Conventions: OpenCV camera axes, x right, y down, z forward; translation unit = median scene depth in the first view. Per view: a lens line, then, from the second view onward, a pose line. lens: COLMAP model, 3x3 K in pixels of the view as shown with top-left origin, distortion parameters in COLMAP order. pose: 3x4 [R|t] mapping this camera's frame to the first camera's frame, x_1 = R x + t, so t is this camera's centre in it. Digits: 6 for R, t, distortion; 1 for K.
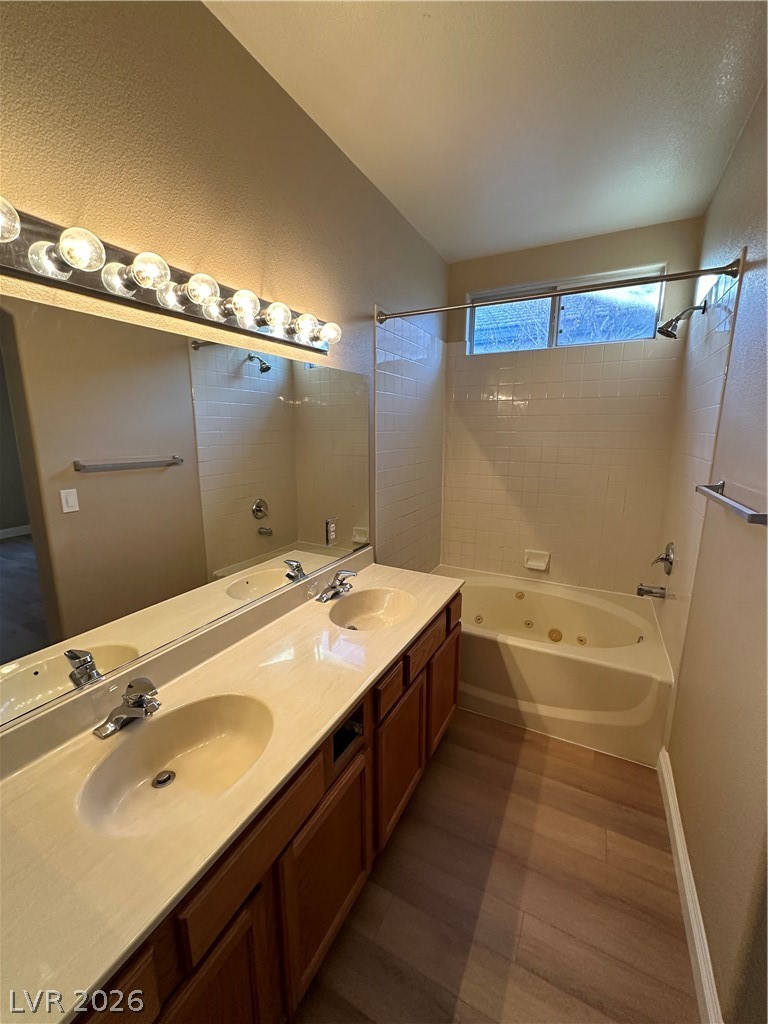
lens RADIAL K [[407.9, 0, 384.0], [0, 407.9, 512.0], [0, 0, 1]] dist [-0.002269, 0.000069]
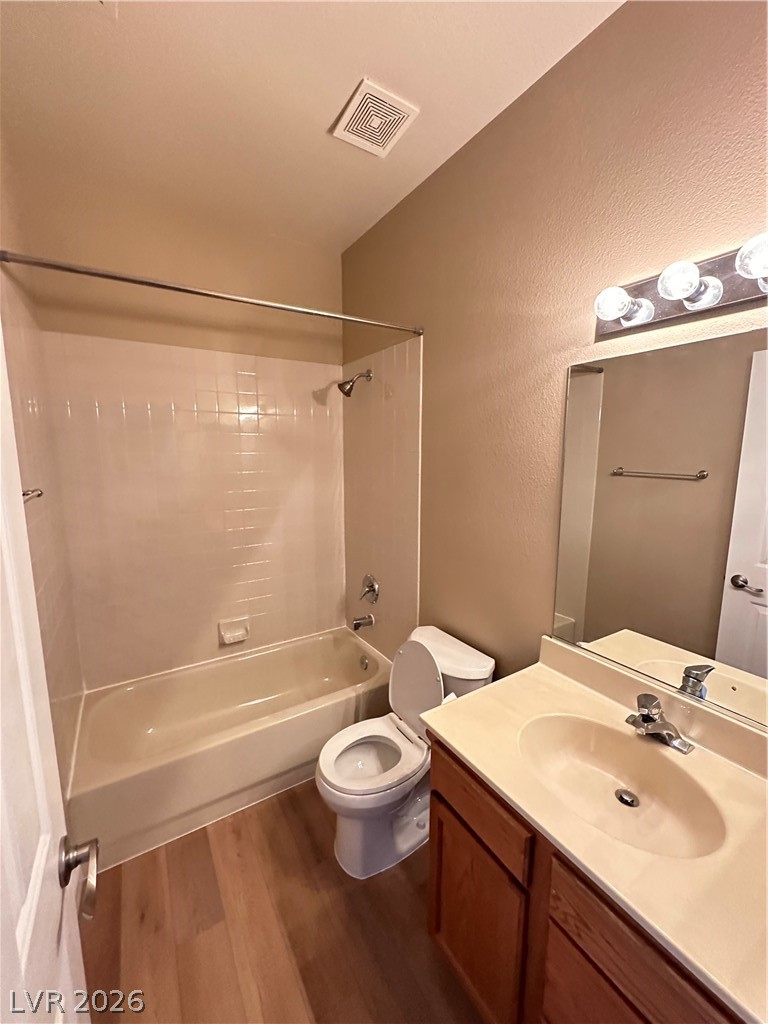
lens RADIAL K [[407.9, 0, 384.0], [0, 407.9, 512.0], [0, 0, 1]] dist [-0.002269, 0.000069]
pose [[-0.515790, 0.132515, -0.846405, 0.573293], [-0.160061, 0.955663, 0.247160, -0.198514], [0.841630, 0.262959, -0.471711, 0.923517]]
